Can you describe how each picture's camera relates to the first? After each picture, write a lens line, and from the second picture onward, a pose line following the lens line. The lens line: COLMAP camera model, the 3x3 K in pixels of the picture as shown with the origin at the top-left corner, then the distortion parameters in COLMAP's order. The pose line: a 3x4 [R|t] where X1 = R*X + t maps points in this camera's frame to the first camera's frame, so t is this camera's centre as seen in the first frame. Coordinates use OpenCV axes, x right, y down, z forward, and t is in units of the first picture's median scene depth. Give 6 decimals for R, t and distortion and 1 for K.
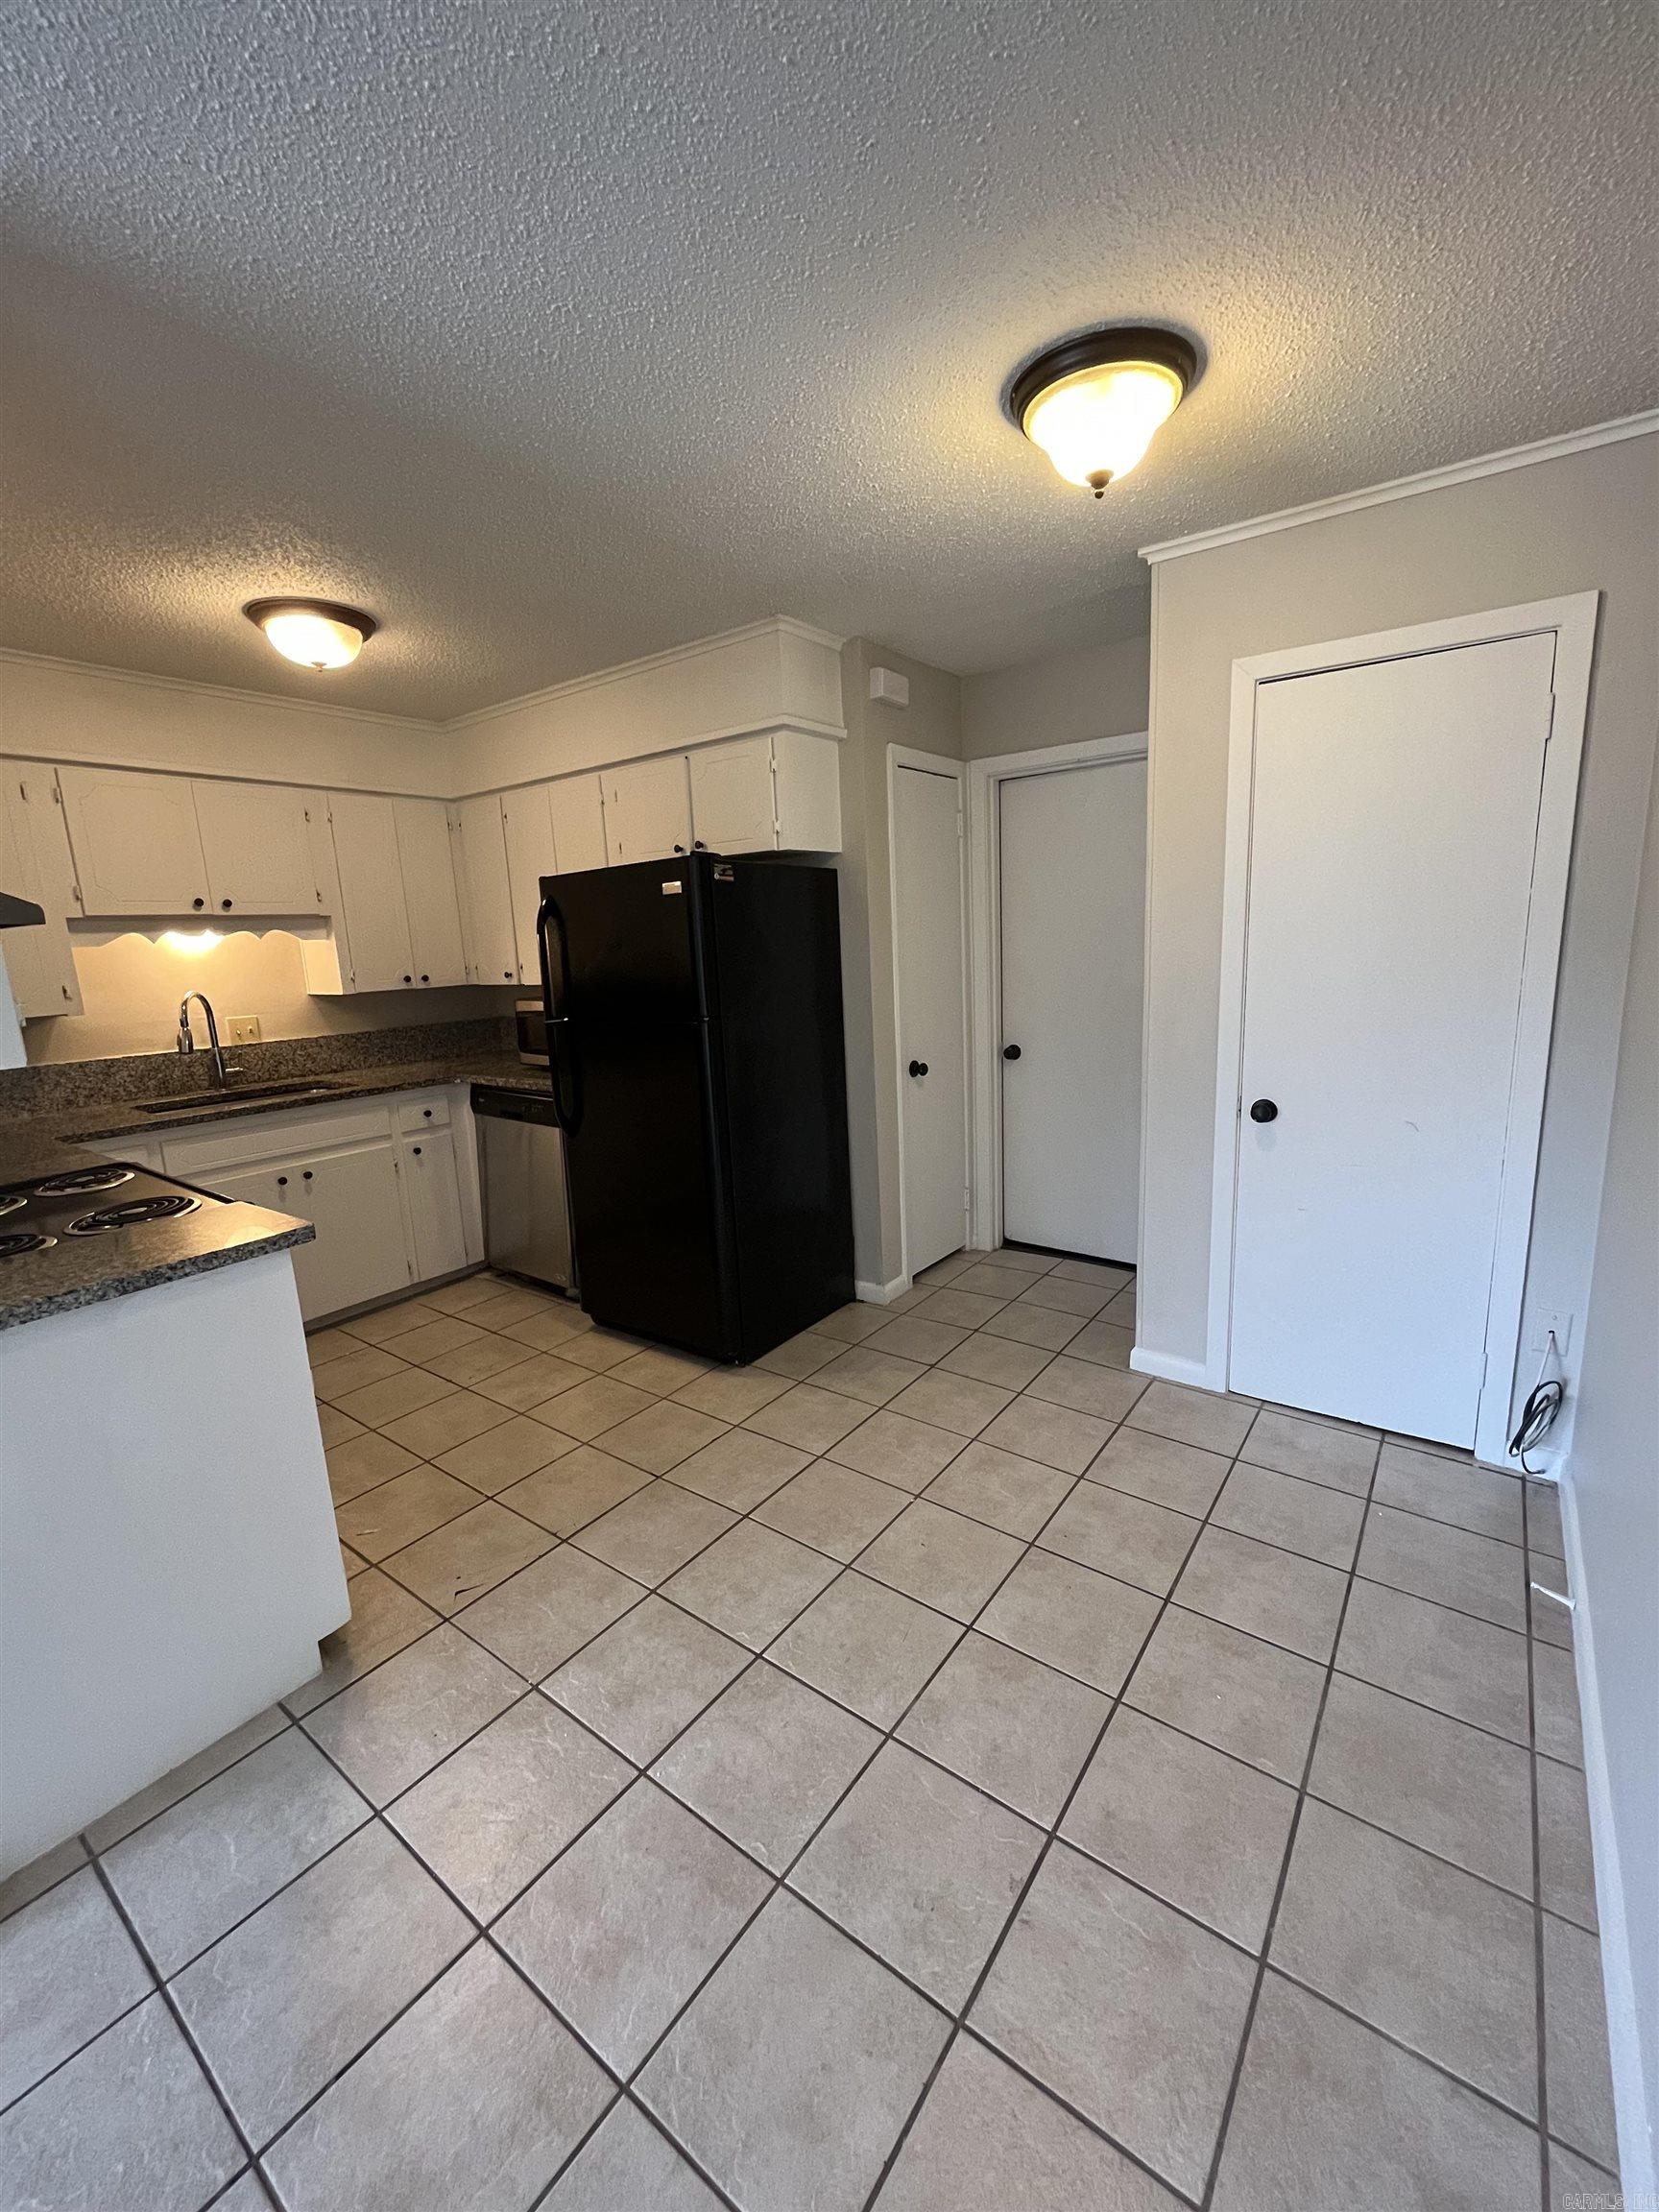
lens RADIAL K [[890.2, 0, 827.7], [0, 890.2, 1104.6], [0, 0, 1]] dist [-0.002118, -0.000937]
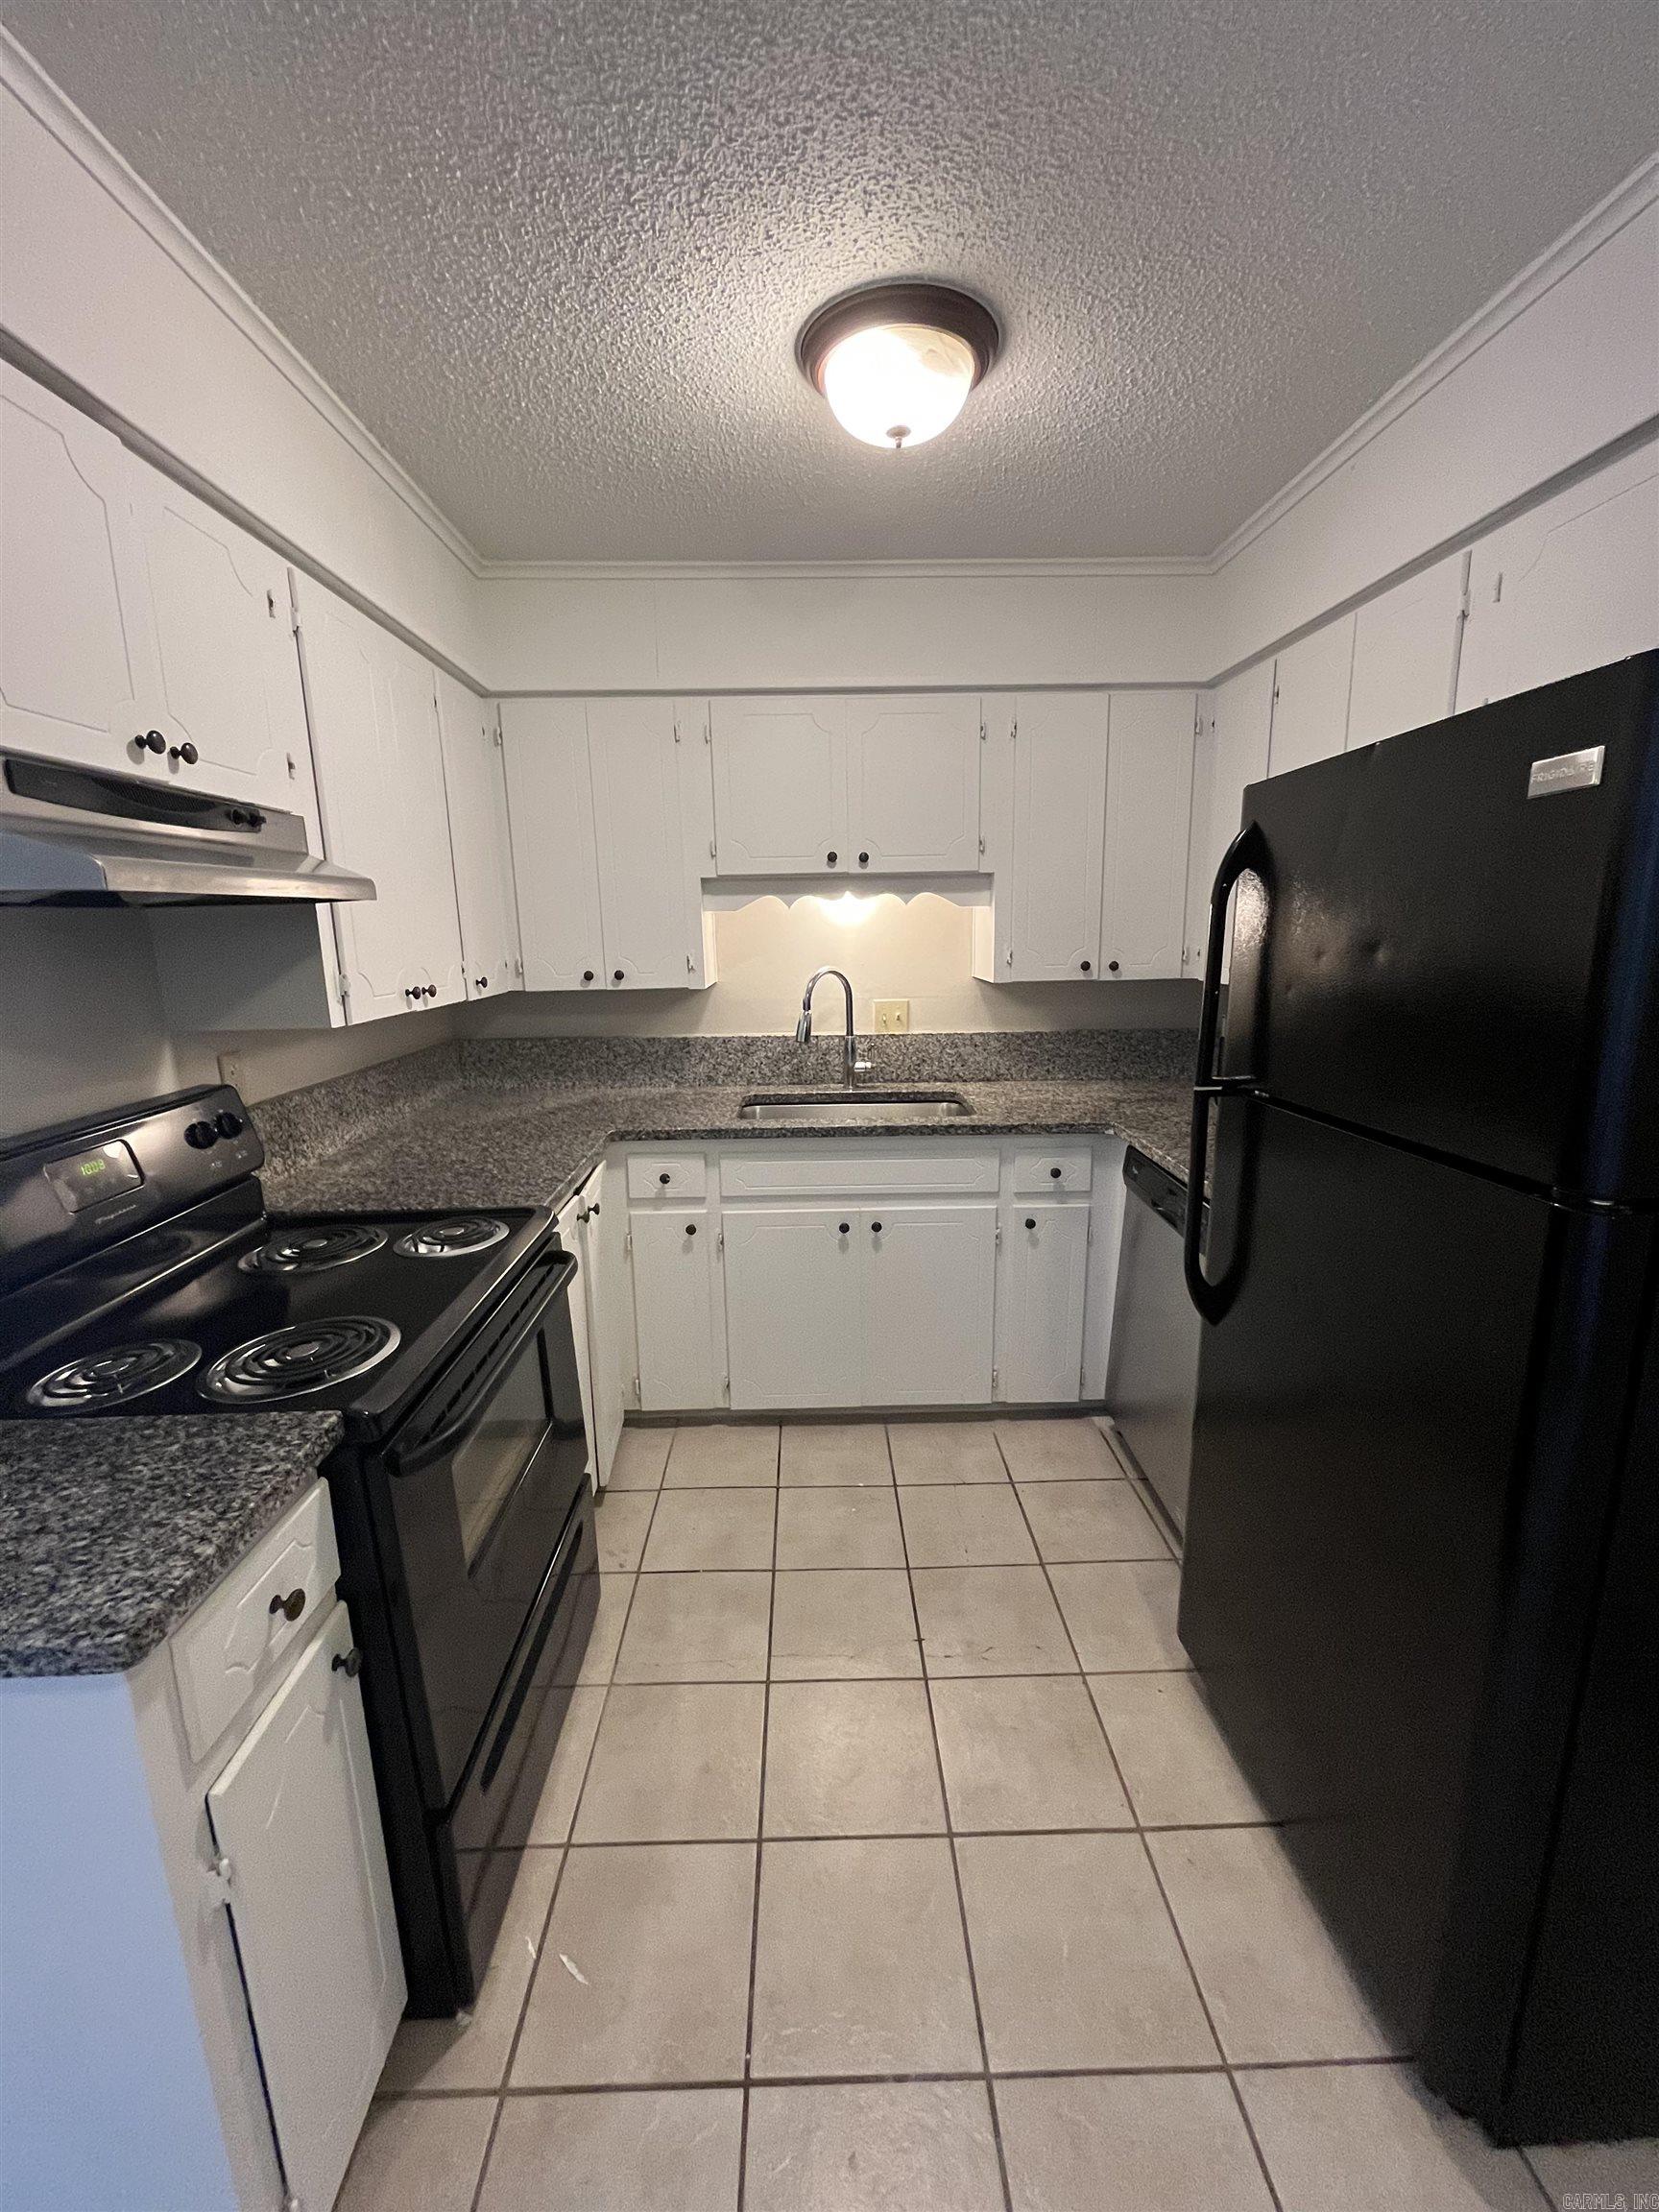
lens RADIAL K [[890.2, 0, 827.7], [0, 890.2, 1104.6], [0, 0, 1]] dist [-0.002118, -0.000937]
pose [[0.611128, 0.191932, -0.767909, -0.055415], [-0.155793, 0.980345, 0.121044, -0.098154], [0.776049, 0.045661, 0.629018, 0.467550]]
